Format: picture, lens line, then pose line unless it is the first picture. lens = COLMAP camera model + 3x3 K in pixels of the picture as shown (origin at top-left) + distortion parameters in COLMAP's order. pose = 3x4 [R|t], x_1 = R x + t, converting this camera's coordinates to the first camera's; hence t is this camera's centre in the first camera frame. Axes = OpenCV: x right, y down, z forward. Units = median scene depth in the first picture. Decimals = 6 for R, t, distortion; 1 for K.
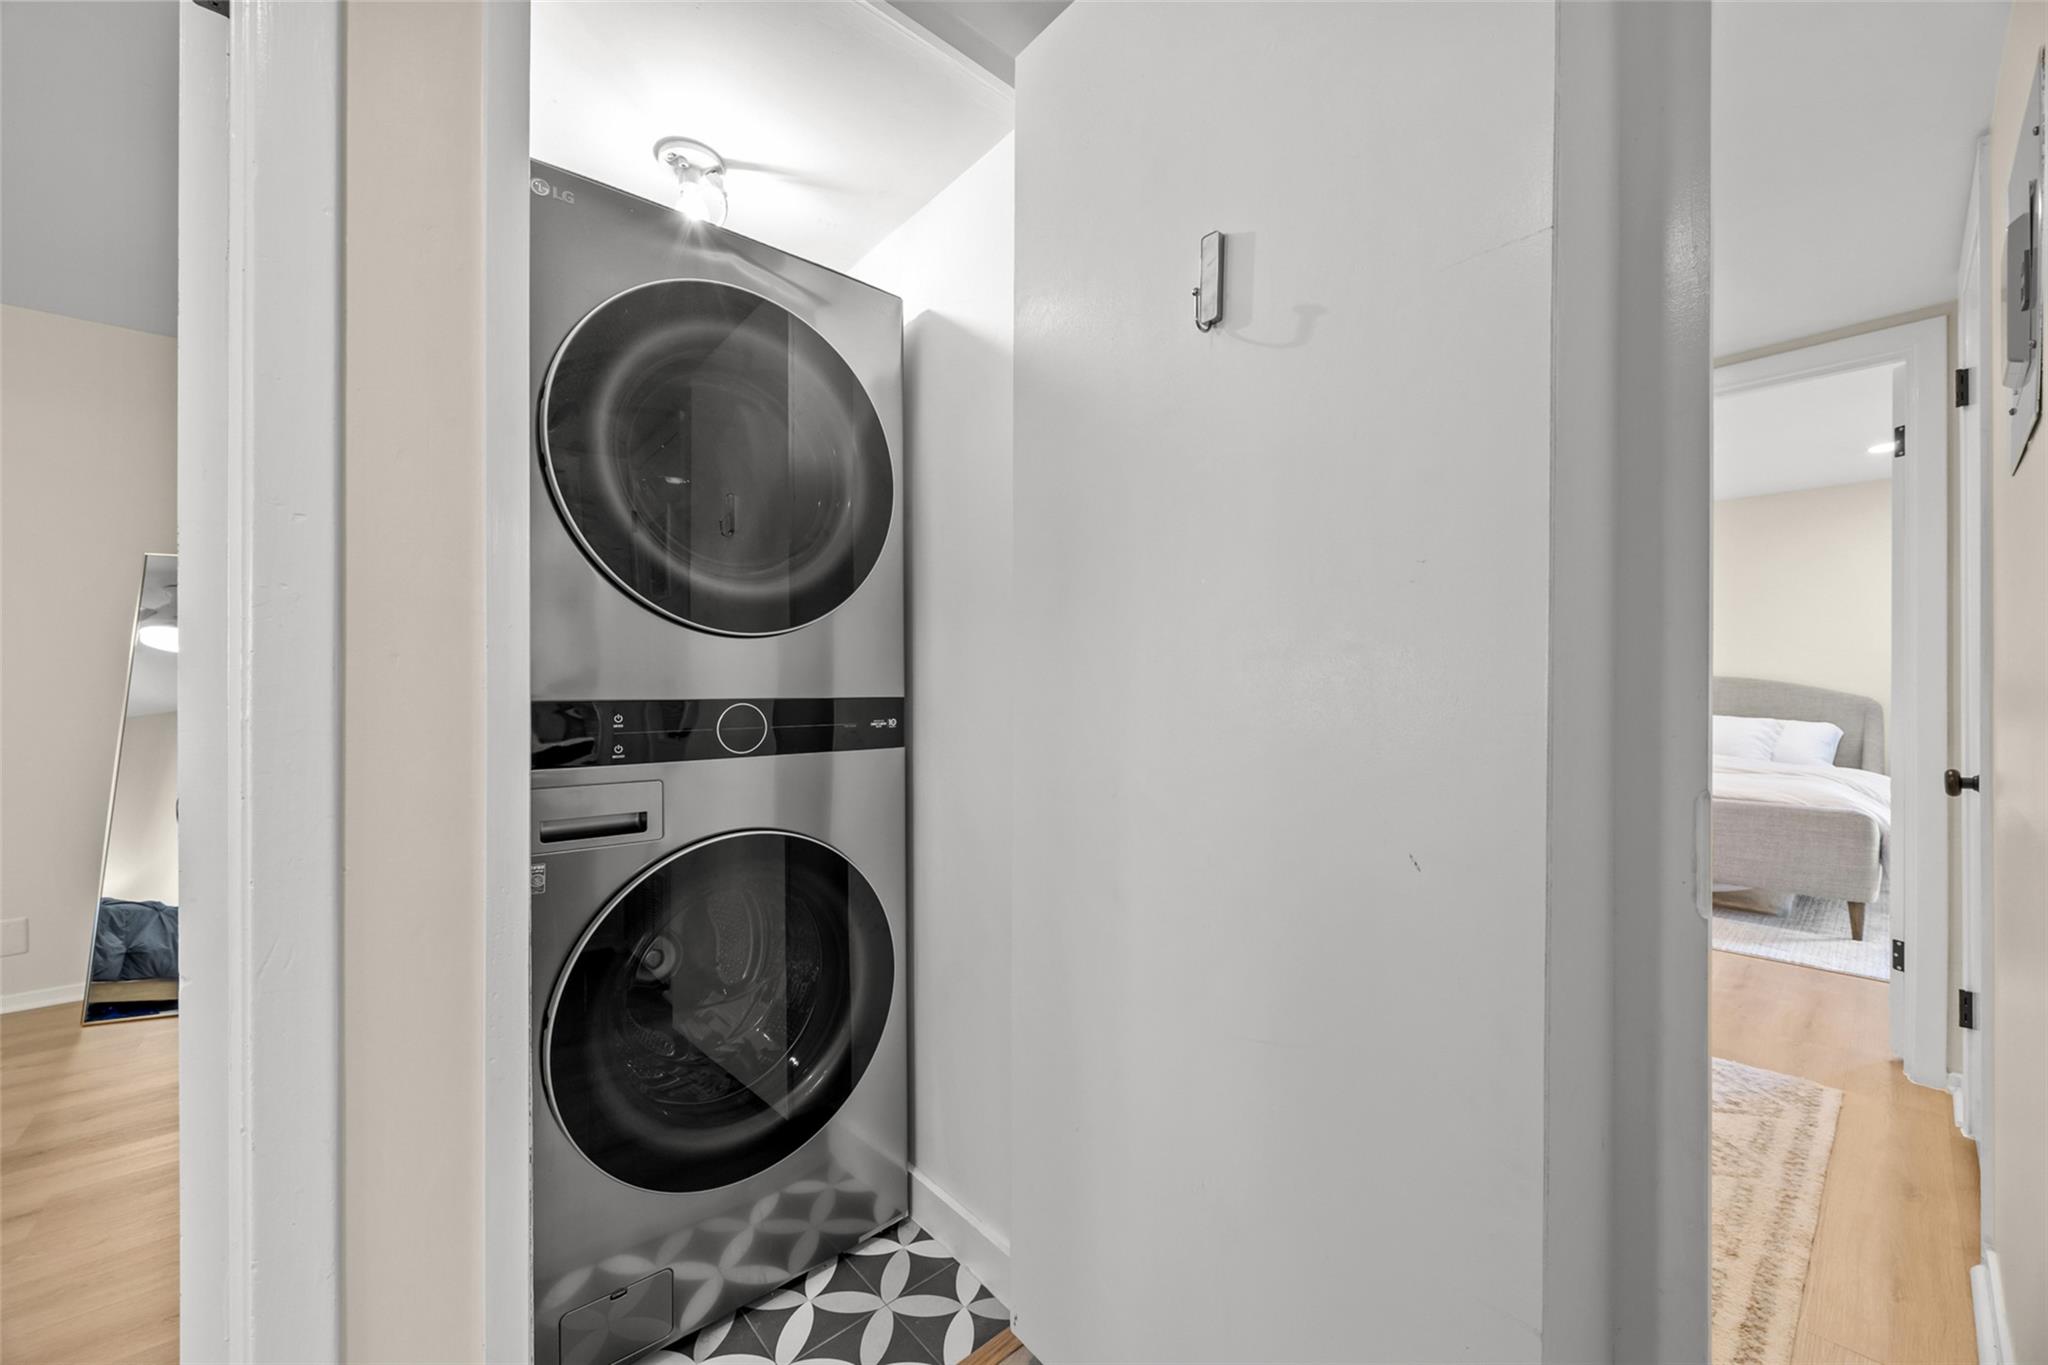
lens RADIAL K [[785.0, 0, 1010.4], [0, 785.0, 685.9], [0, 0, 1]] dist [0.001111, -0.000178]
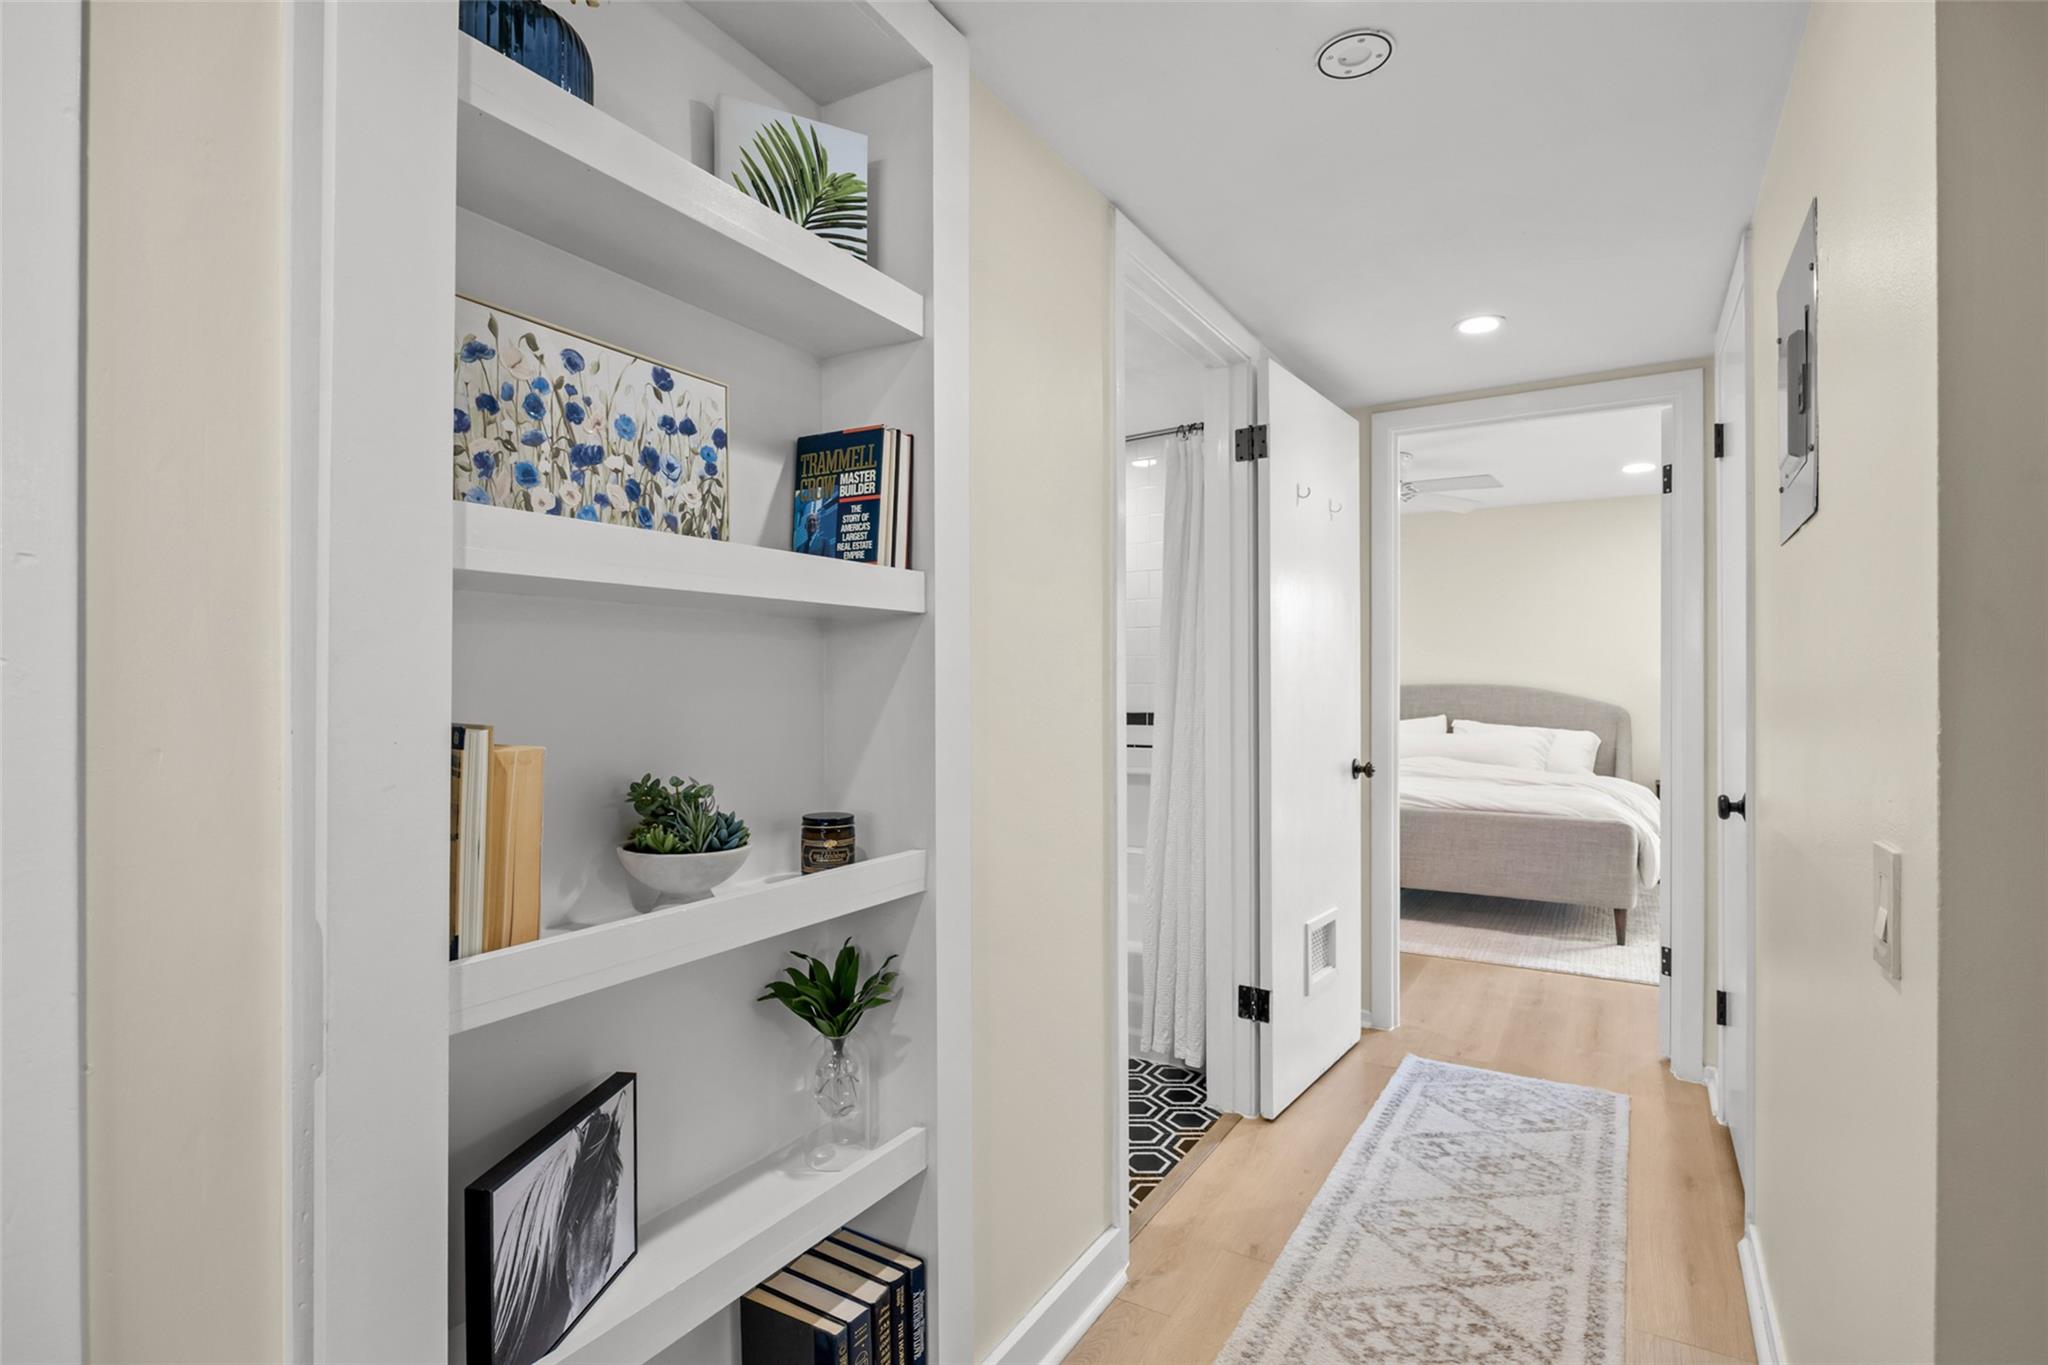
lens RADIAL K [[995.3, 0, 1024.4], [0, 995.3, 683.0], [0, 0, 1]] dist [-0.001393, -0.000962]
pose [[0.953330, 0.000299, 0.301931, -0.126618], [-0.000119, 1.000000, -0.000615, -0.039473], [-0.301932, 0.000550, 0.953329, -0.027850]]
